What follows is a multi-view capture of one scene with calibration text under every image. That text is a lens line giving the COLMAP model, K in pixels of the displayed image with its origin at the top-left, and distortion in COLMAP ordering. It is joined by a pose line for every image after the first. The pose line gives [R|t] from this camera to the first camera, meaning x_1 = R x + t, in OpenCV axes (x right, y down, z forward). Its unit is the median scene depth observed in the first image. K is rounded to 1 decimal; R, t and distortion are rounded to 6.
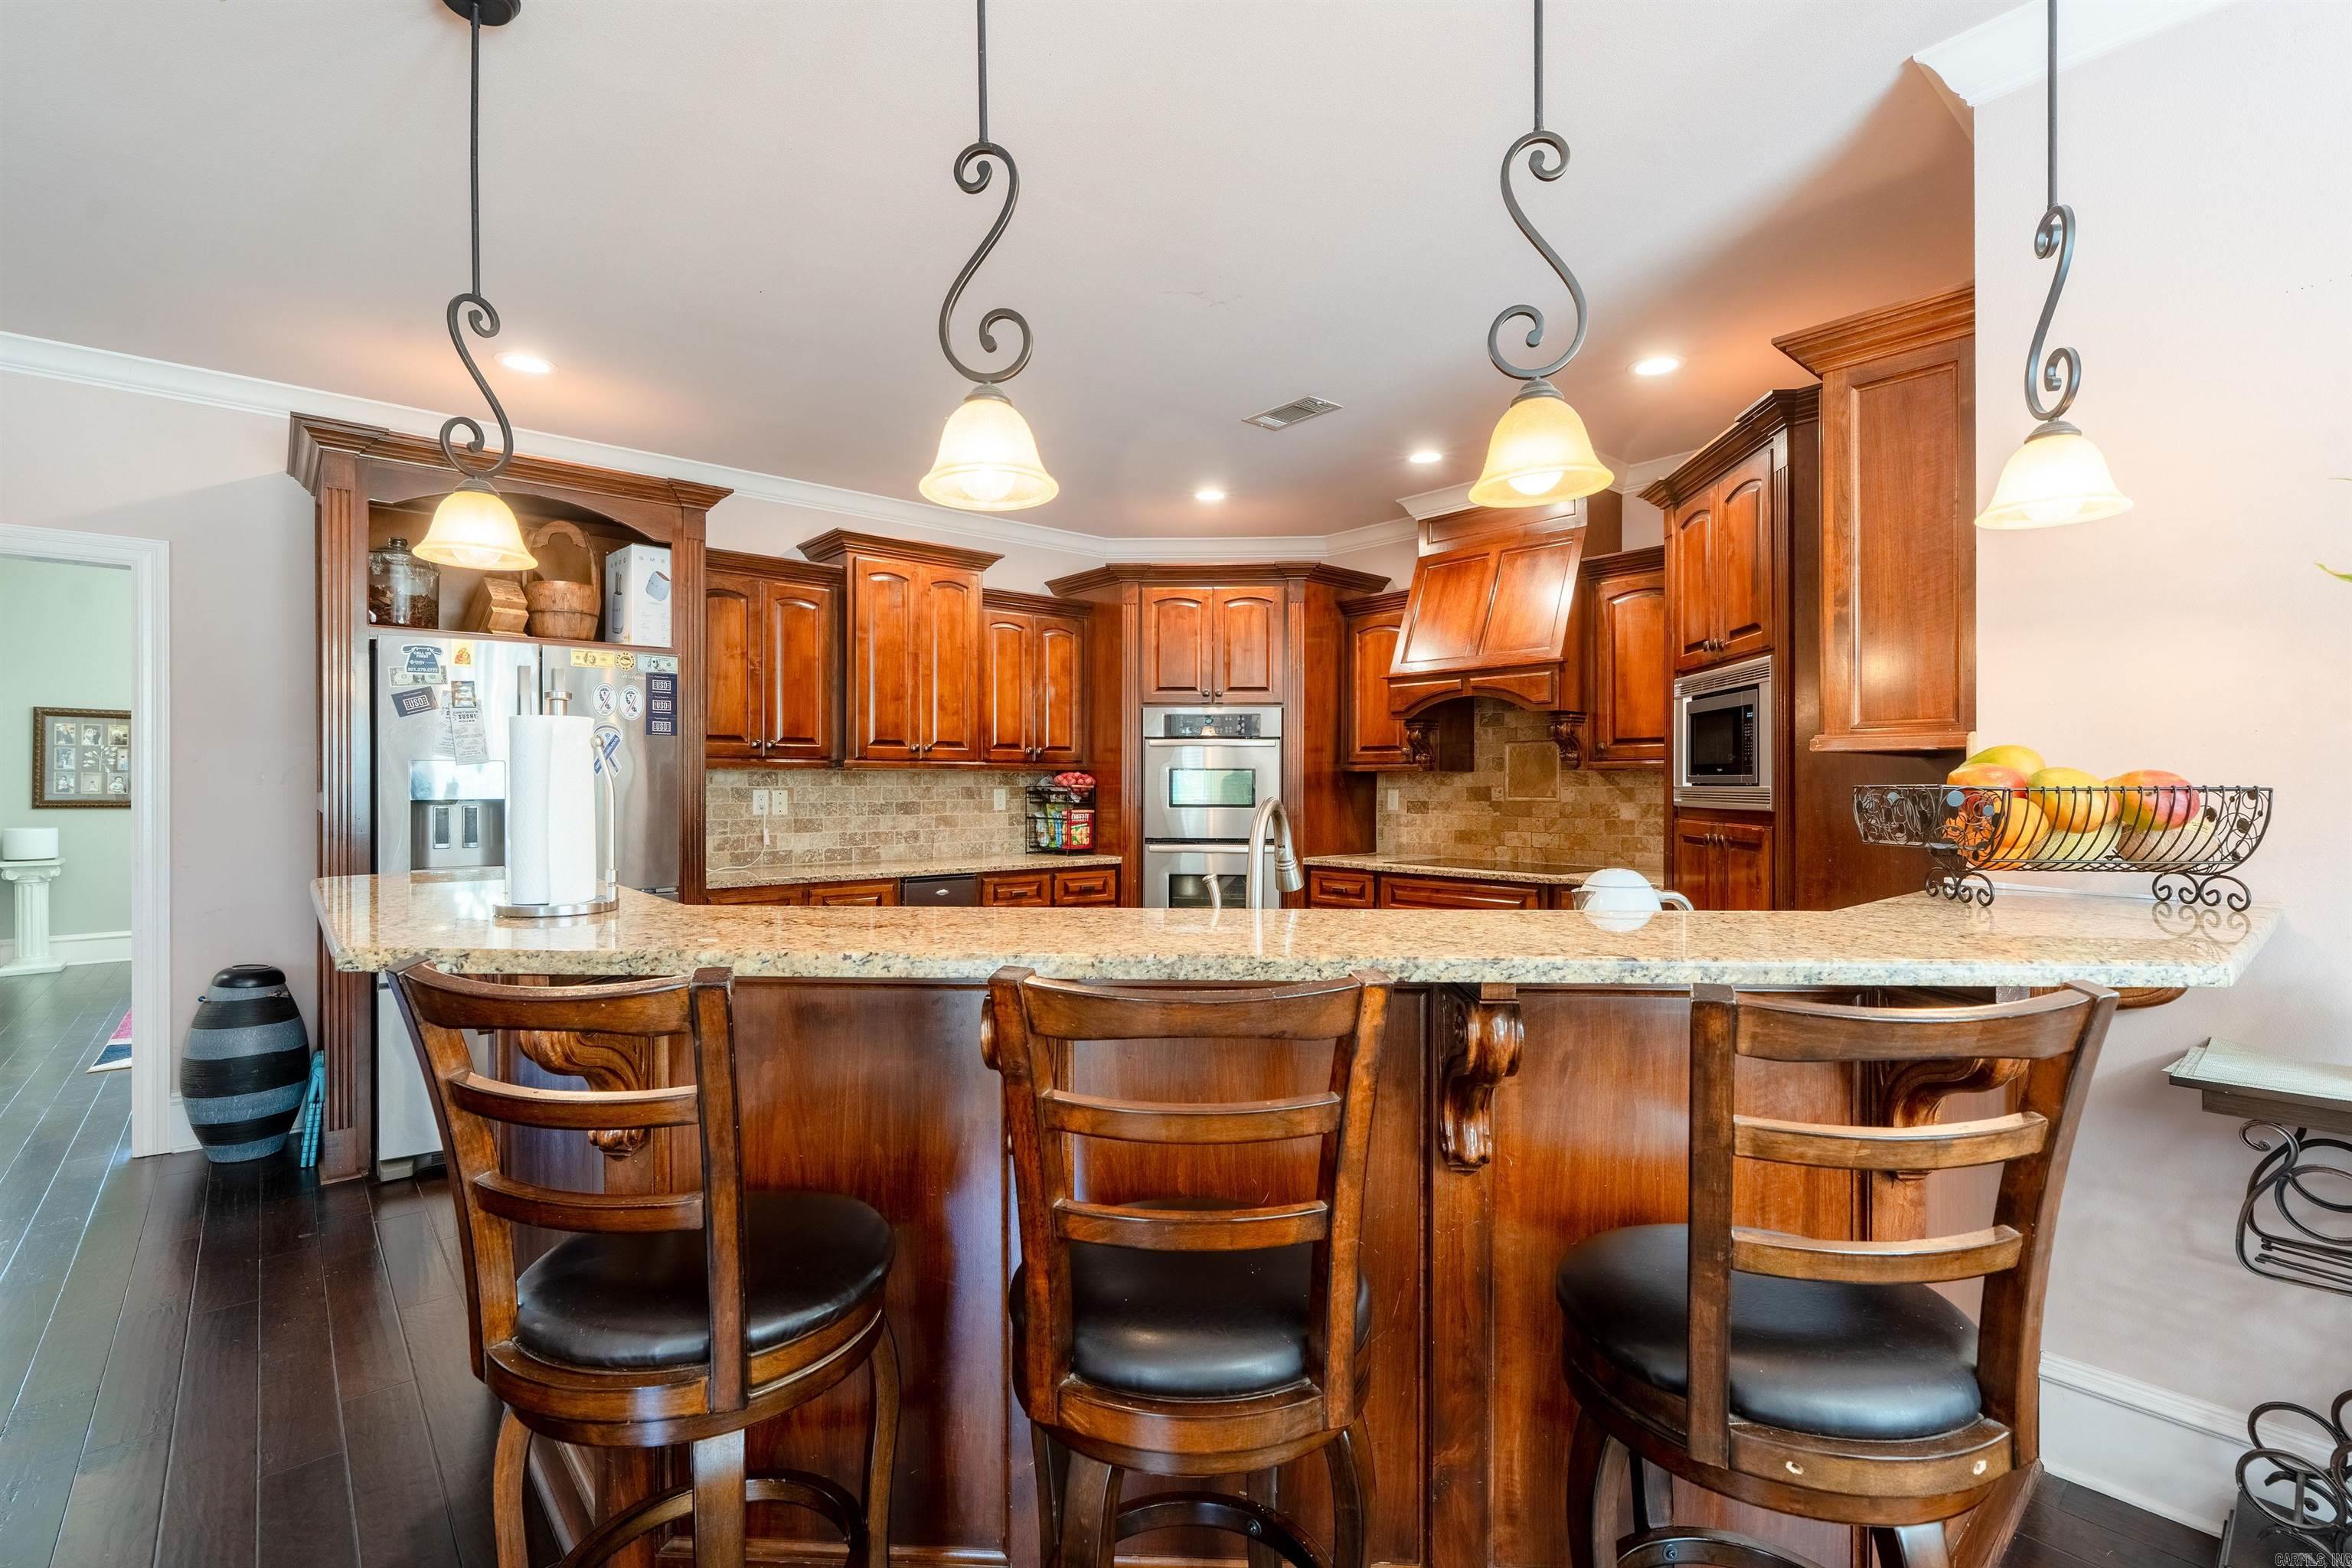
lens RADIAL K [[1048.9, 0, 1169.8], [0, 1048.9, 779.7], [0, 0, 1]] dist [-0.002785, 0.001551]
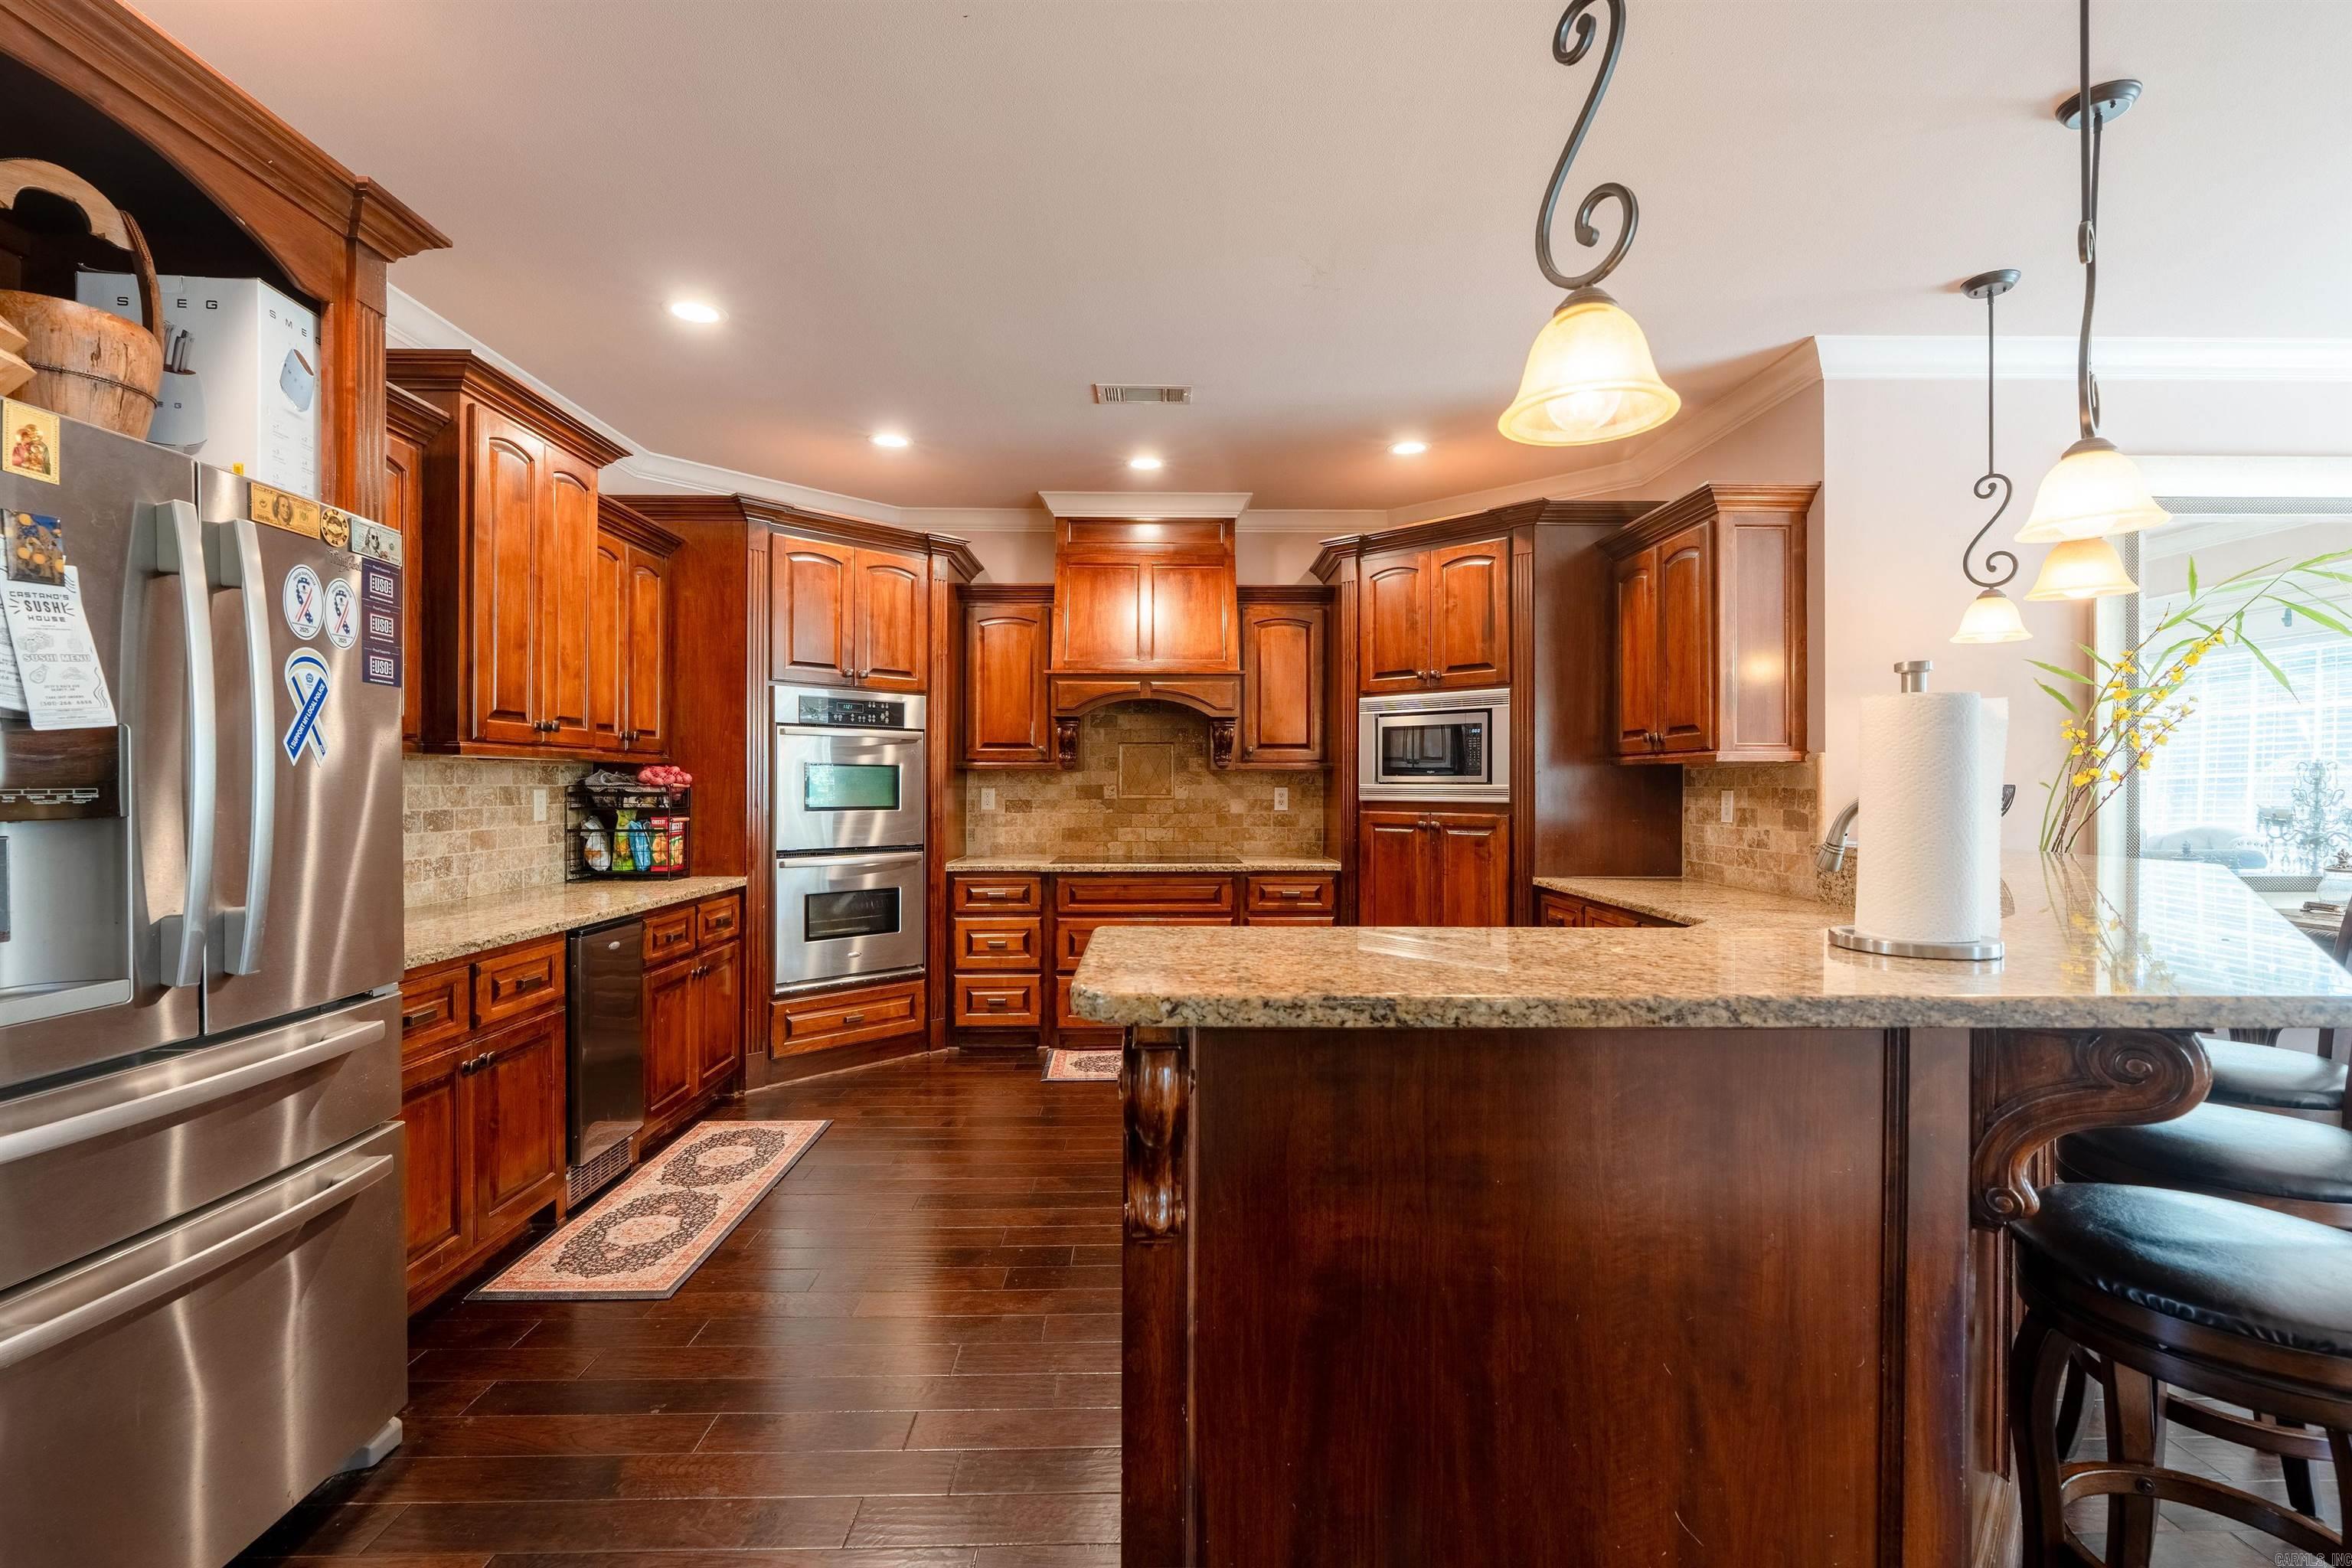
lens RADIAL K [[1048.9, 0, 1169.8], [0, 1048.9, 779.7], [0, 0, 1]] dist [-0.002785, 0.001551]
pose [[0.647553, 0.002694, 0.762016, -0.452064], [-0.003616, 0.999993, -0.000463, 0.001537], [-0.762012, -0.002456, 0.647558, 0.278218]]
